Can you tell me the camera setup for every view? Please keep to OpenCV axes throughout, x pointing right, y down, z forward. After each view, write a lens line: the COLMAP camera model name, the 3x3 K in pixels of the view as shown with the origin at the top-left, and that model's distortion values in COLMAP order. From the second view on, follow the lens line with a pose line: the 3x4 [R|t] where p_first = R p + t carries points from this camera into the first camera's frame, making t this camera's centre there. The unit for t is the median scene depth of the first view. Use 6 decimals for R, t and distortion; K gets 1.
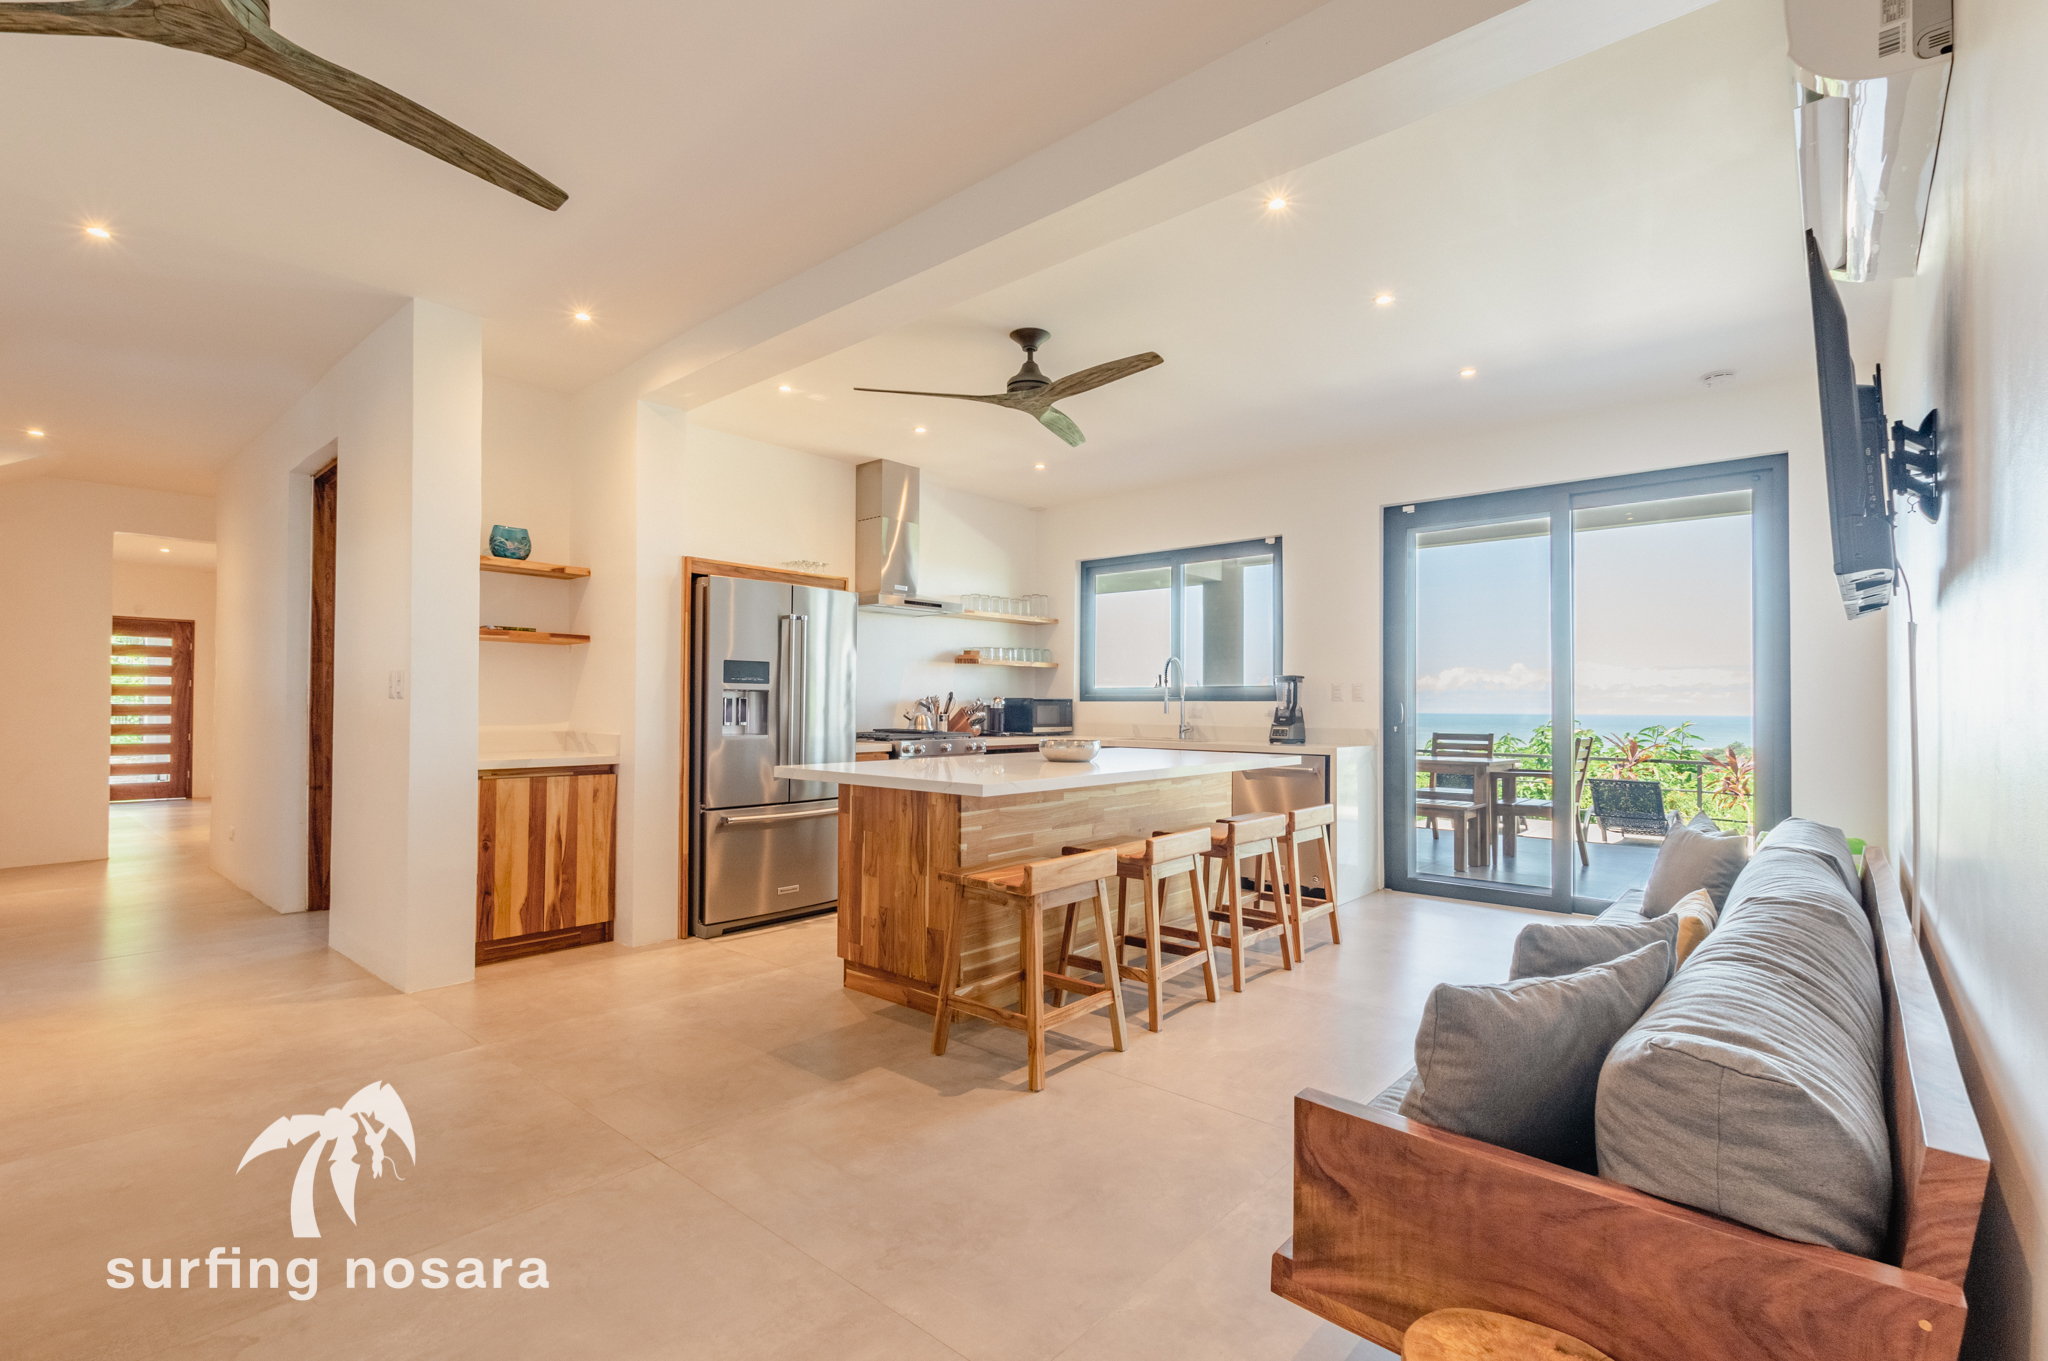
lens RADIAL K [[953.0, 0, 1035.8], [0, 953.0, 687.0], [0, 0, 1]] dist [0.012977, -0.000424]
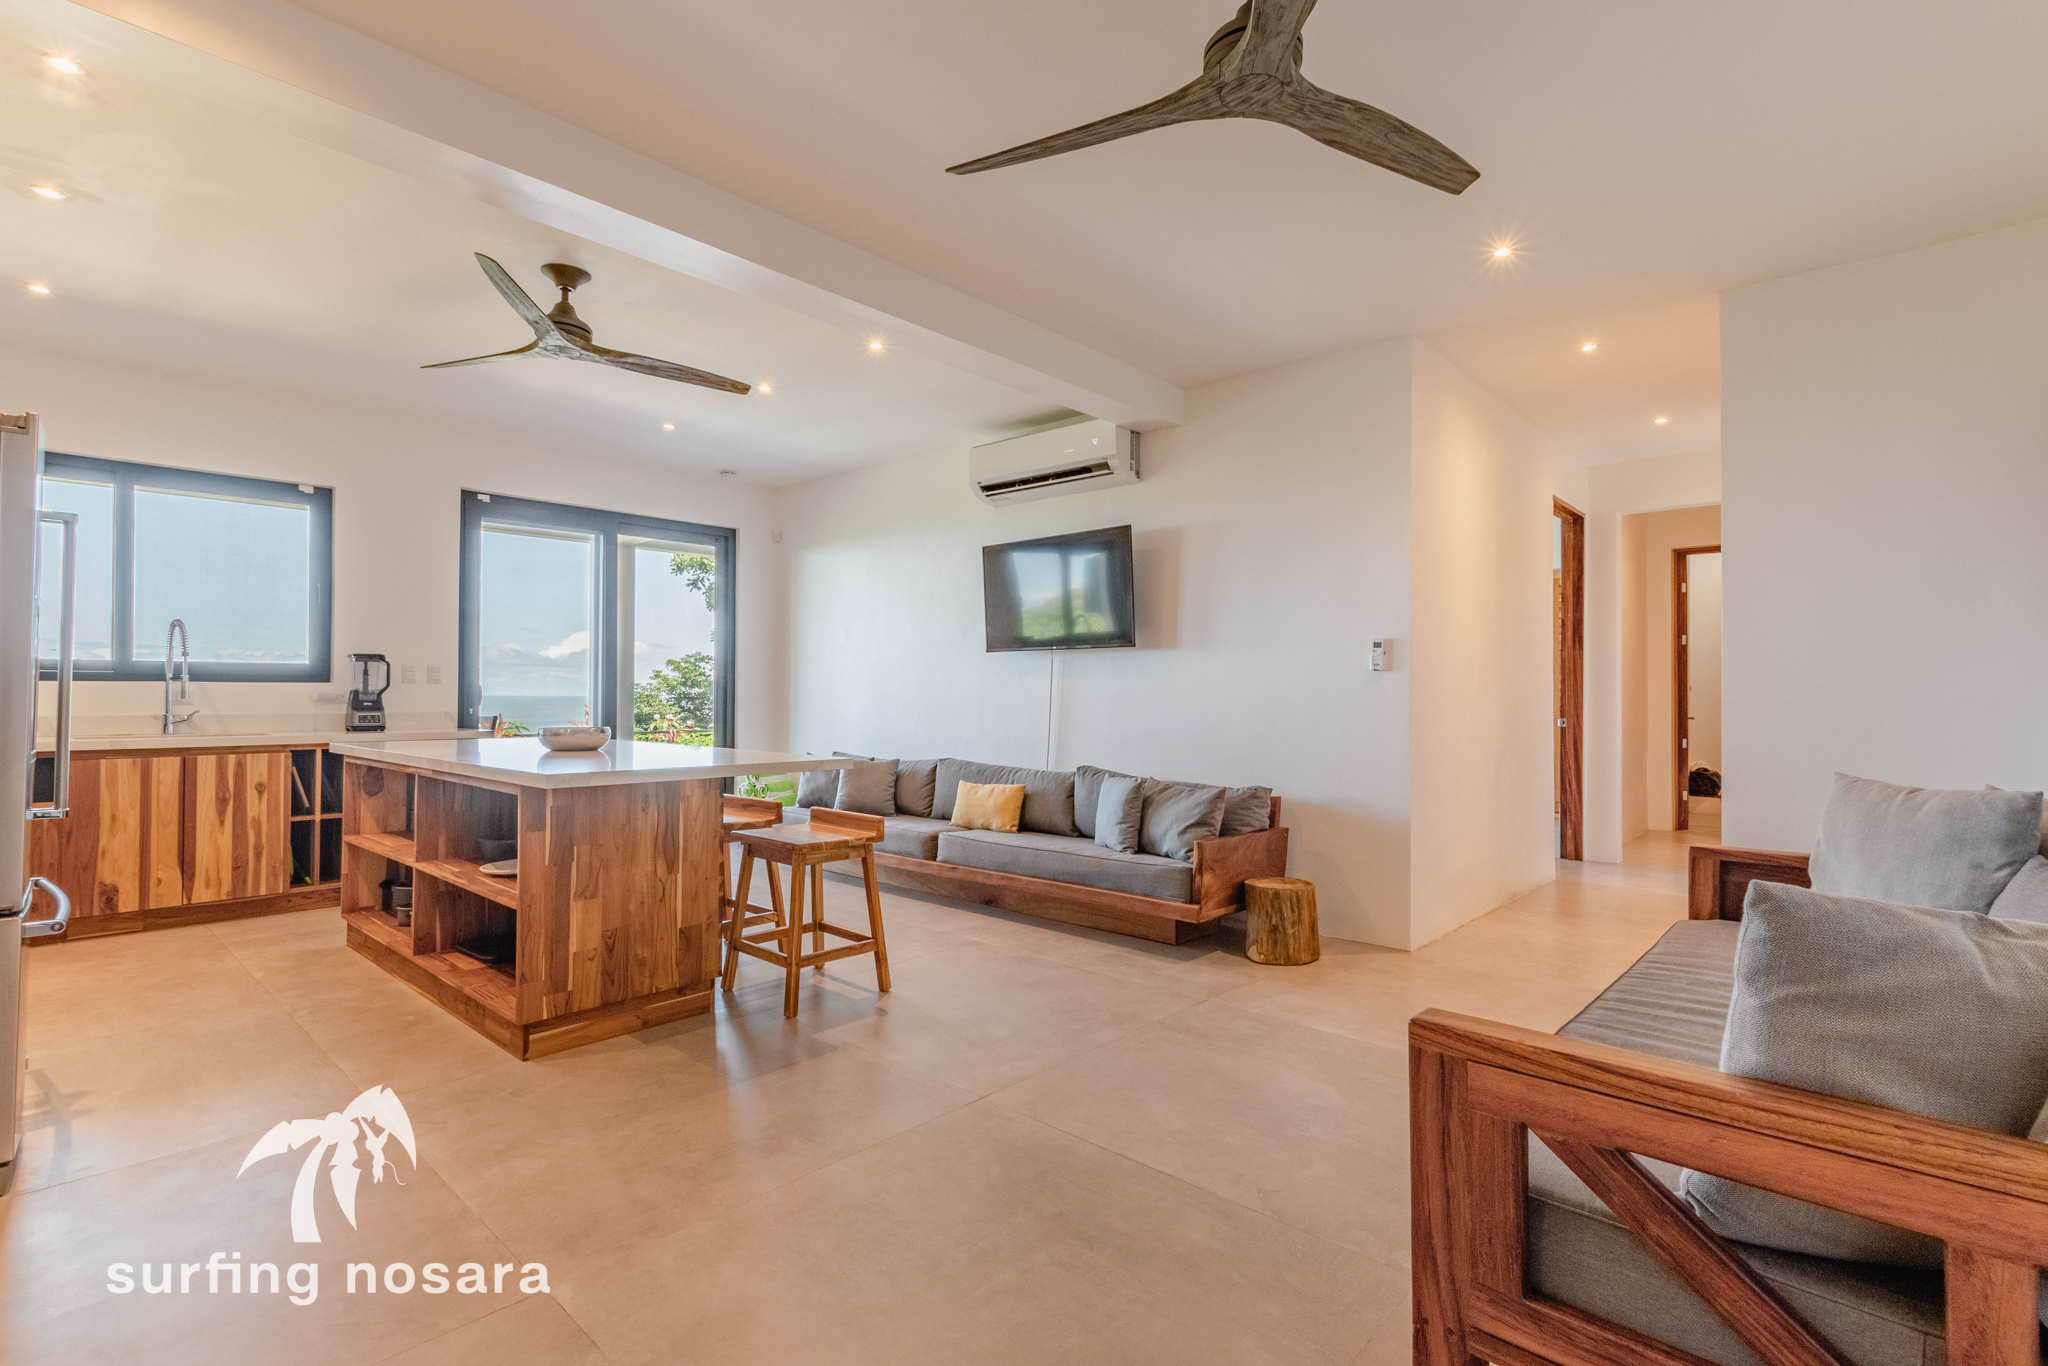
lens RADIAL K [[953.0, 0, 1026.8], [0, 953.0, 678.5], [0, 0, 1]] dist [0.012977, -0.000424]
pose [[0.014565, 0.010314, 0.999841, -0.796577], [-0.023598, 0.999672, -0.009968, 0.006943], [-0.999615, -0.023449, 0.014803, 0.496354]]
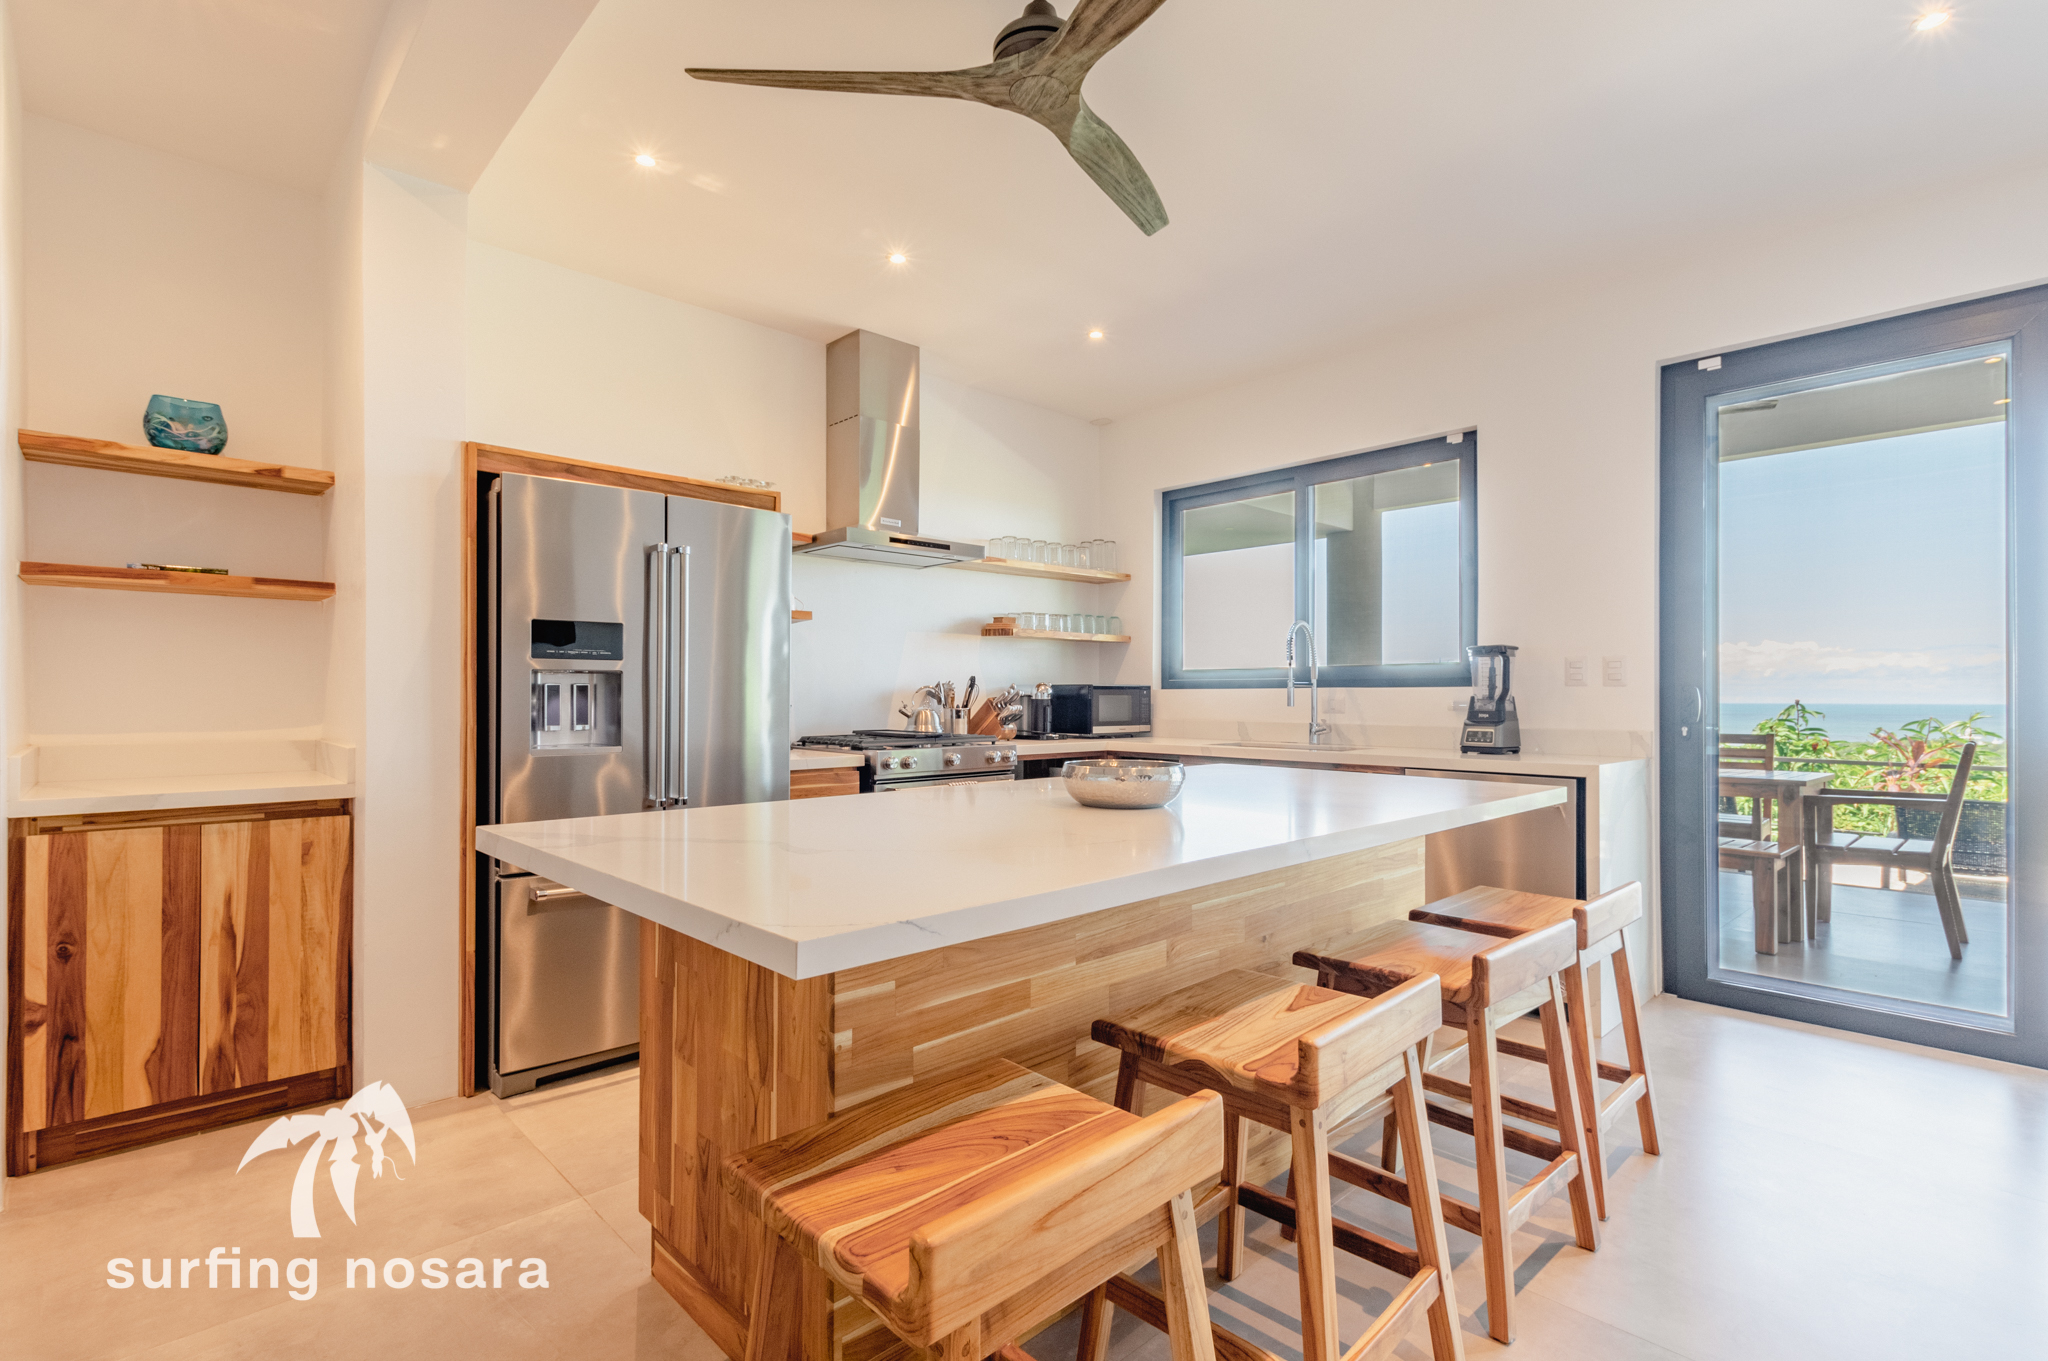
lens RADIAL K [[953.0, 0, 1032.8], [0, 953.0, 693.1], [0, 0, 1]] dist [0.012977, -0.000424]
pose [[0.994876, -0.004794, -0.100985, 0.035548], [0.006434, 0.999853, 0.015923, 0.009525], [0.100894, -0.016491, 0.994761, 0.447396]]
